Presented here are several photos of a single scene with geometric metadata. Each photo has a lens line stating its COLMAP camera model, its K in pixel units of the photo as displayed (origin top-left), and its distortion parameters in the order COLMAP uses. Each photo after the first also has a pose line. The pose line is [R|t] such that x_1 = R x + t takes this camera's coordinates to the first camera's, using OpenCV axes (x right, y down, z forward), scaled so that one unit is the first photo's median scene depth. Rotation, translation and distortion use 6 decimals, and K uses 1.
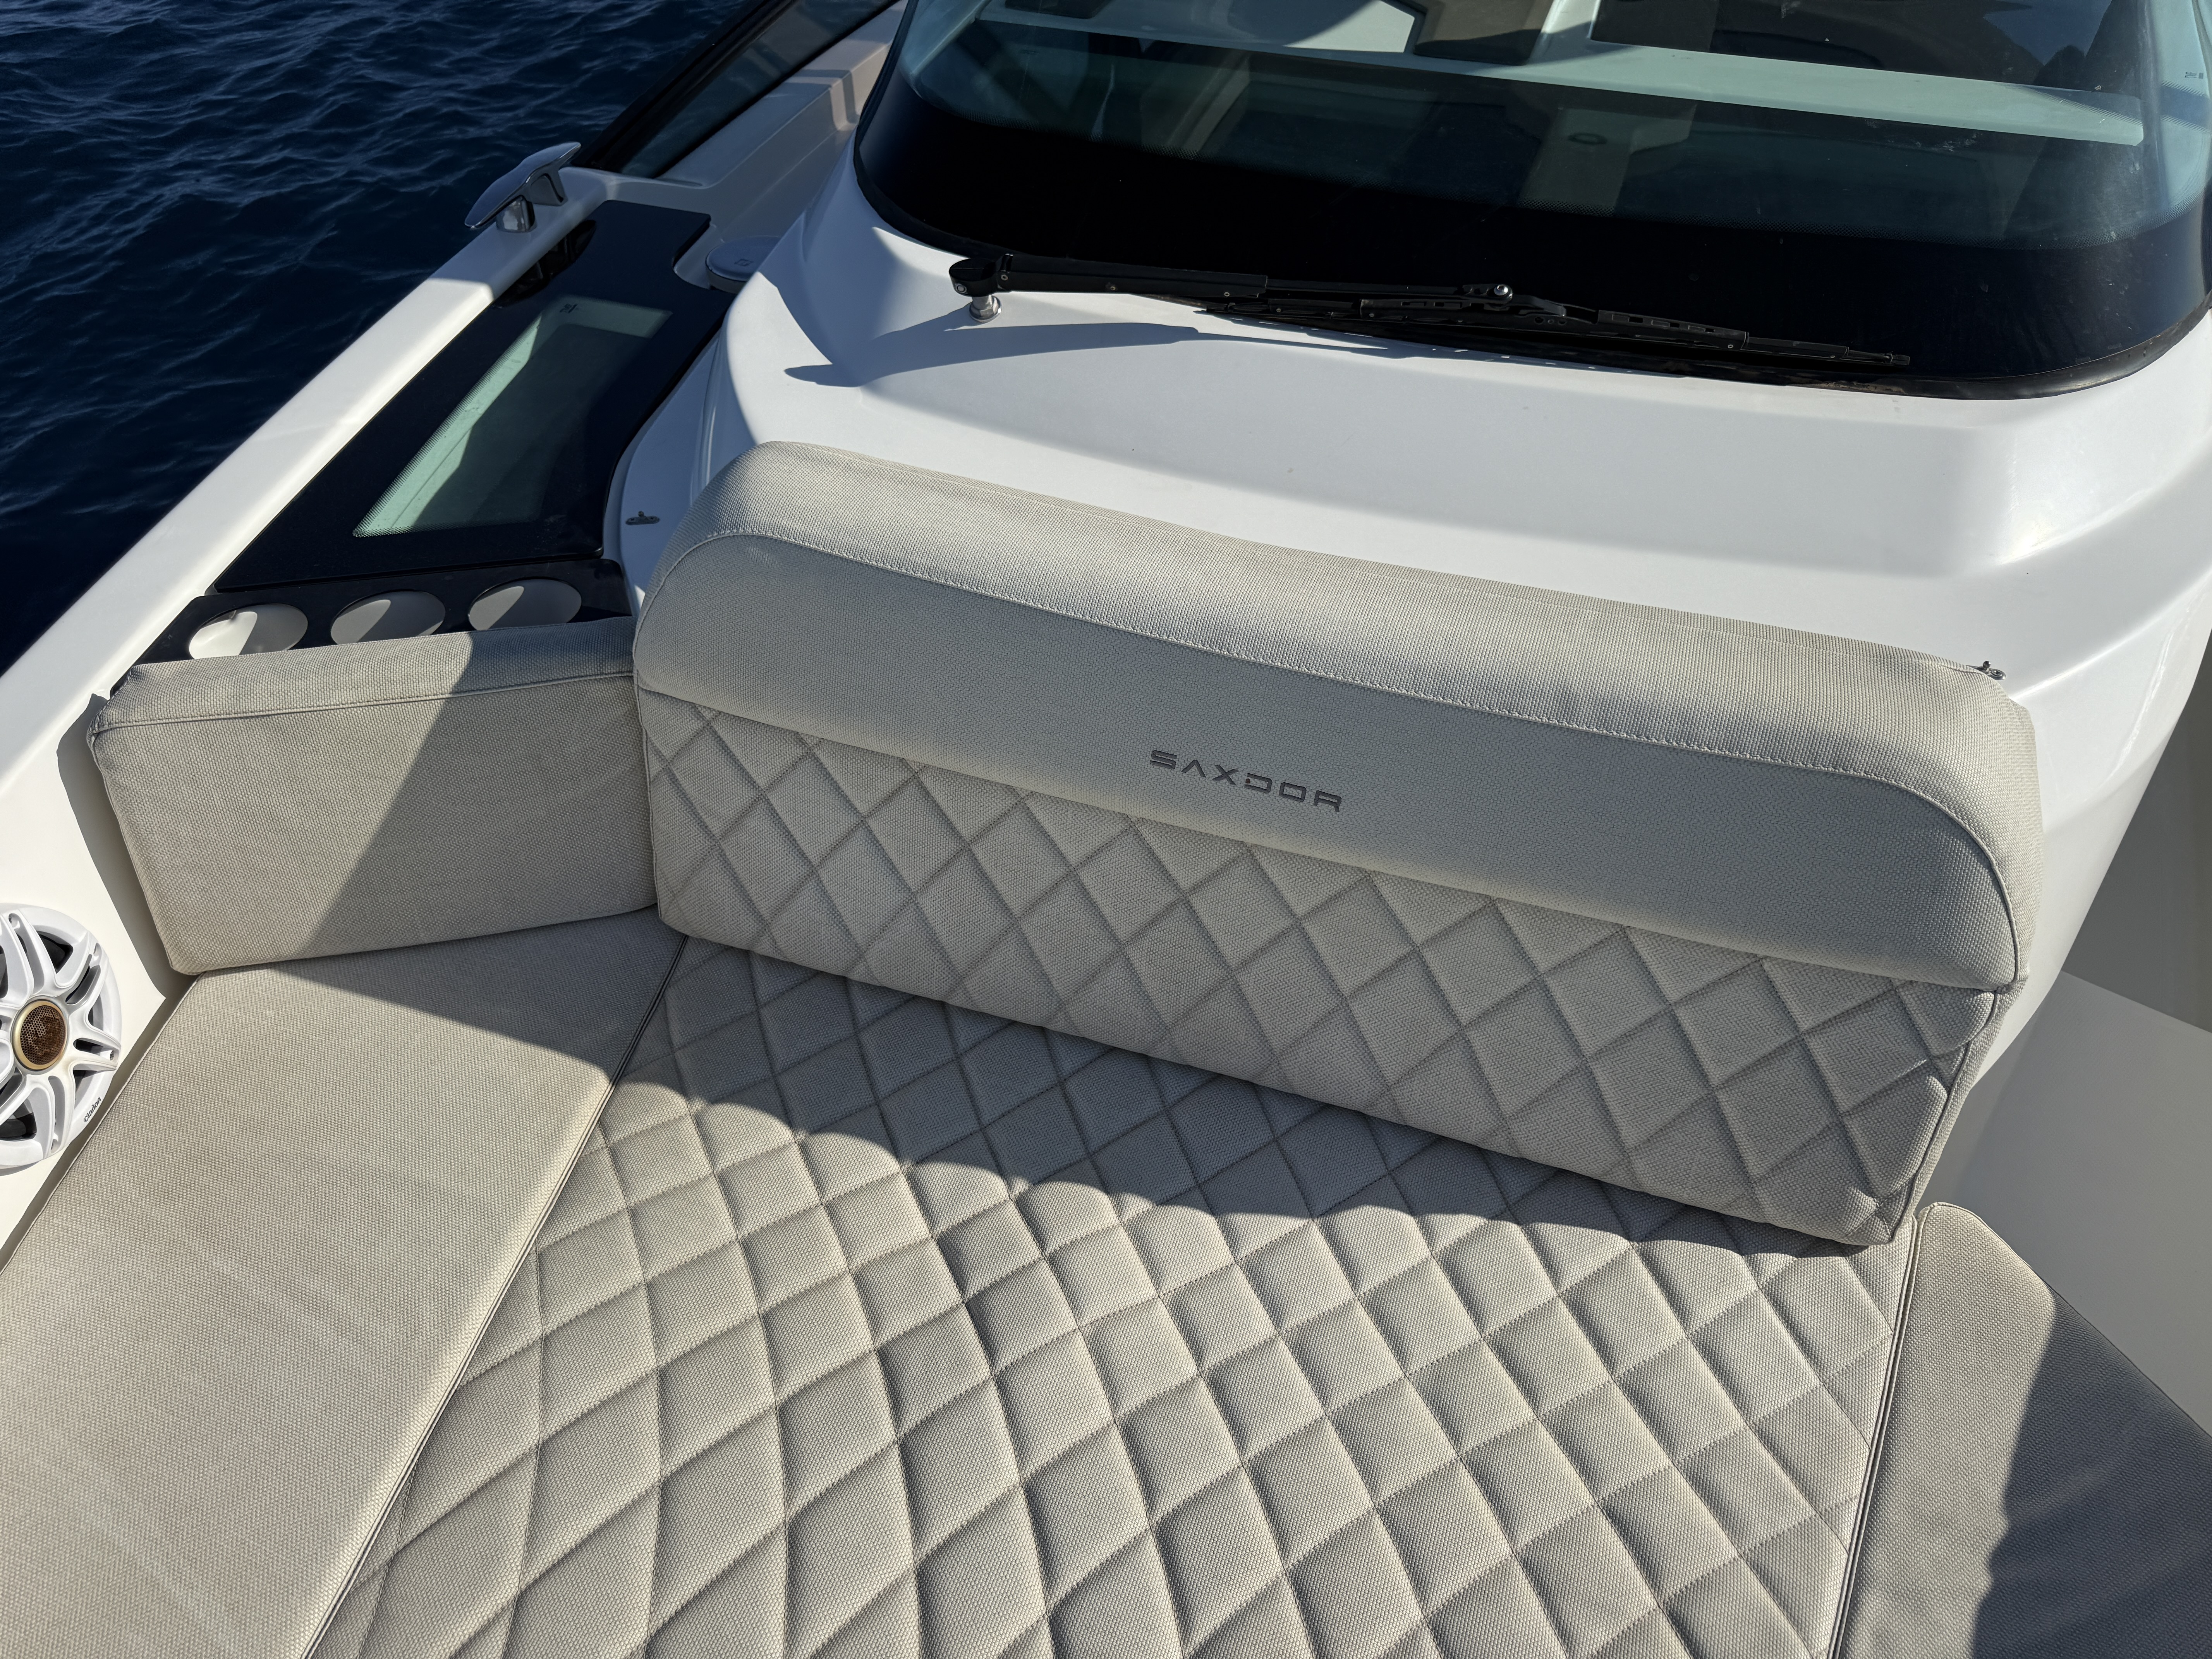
lens RADIAL K [[1689.3, 0, 1051.7], [0, 1689.3, 890.5], [0, 0, 1]] dist [0.194230, -0.406094]
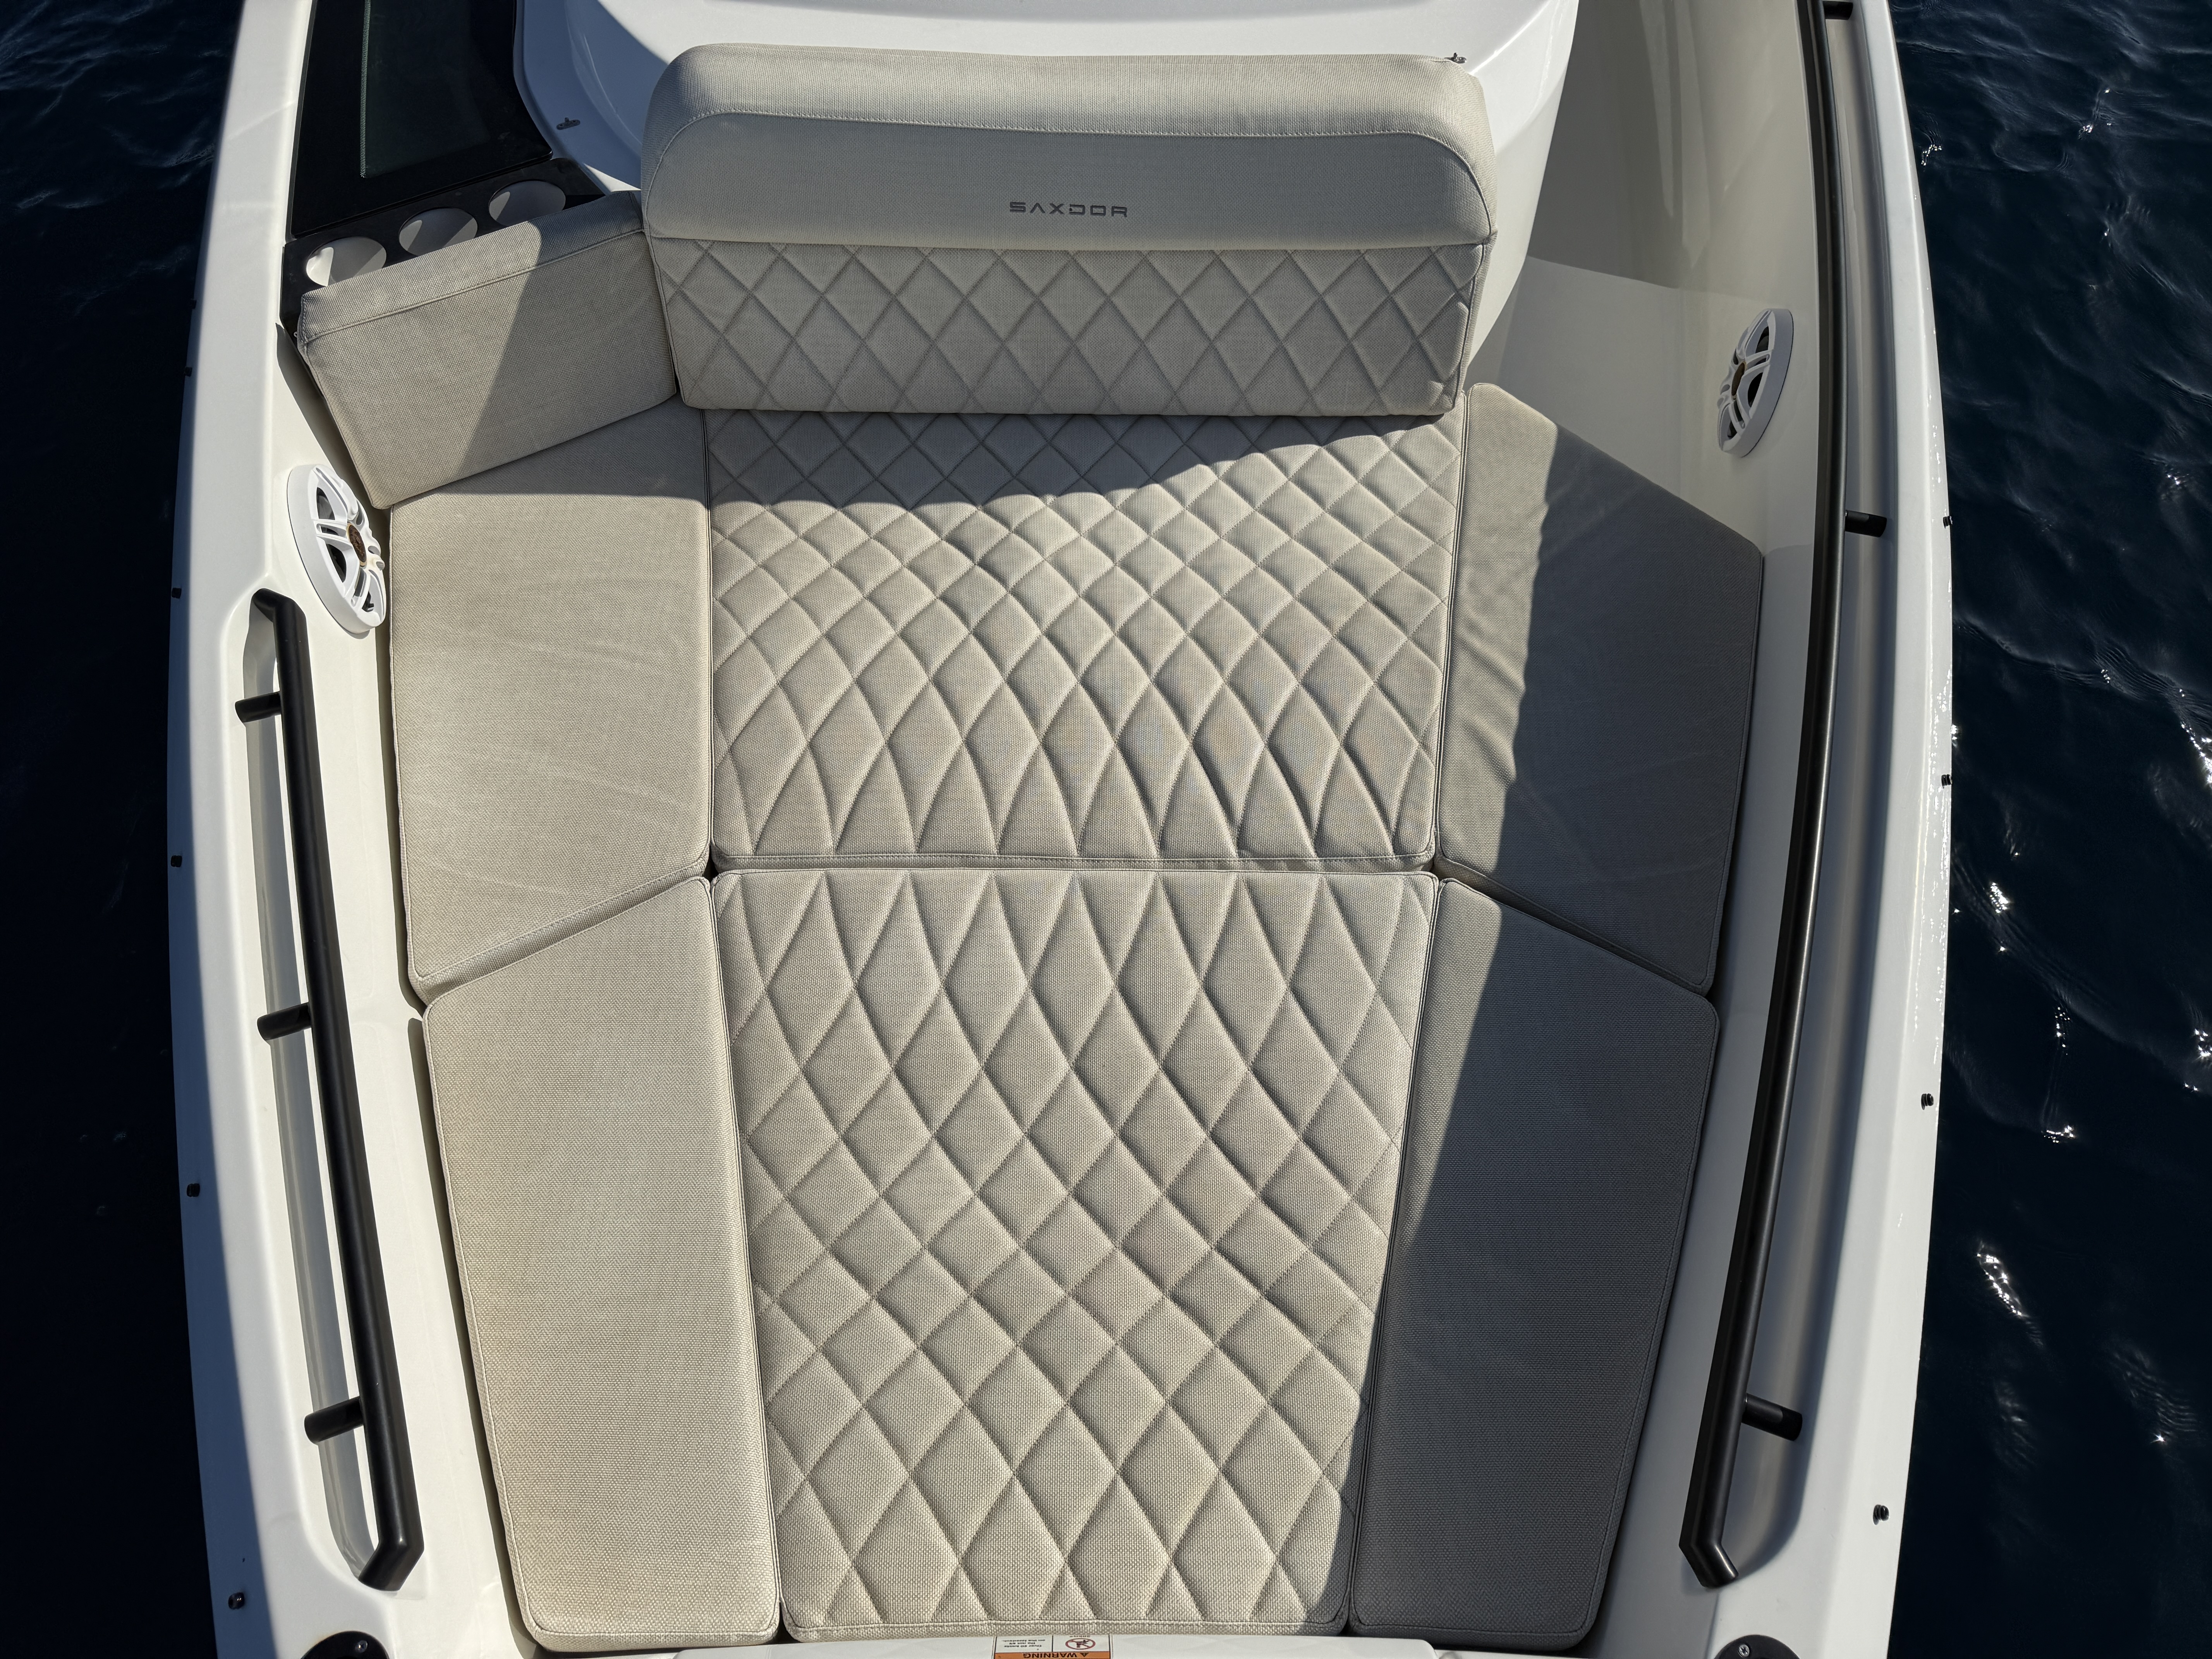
lens RADIAL K [[1689.3, 0, 1051.7], [0, 1689.3, 890.5], [0, 0, 1]] dist [0.194230, -0.406094]
pose [[0.950792, -0.265925, 0.158993, -0.335713], [0.217642, 0.938474, 0.268138, 0.101230], [-0.220515, -0.220340, 0.950170, -0.730774]]
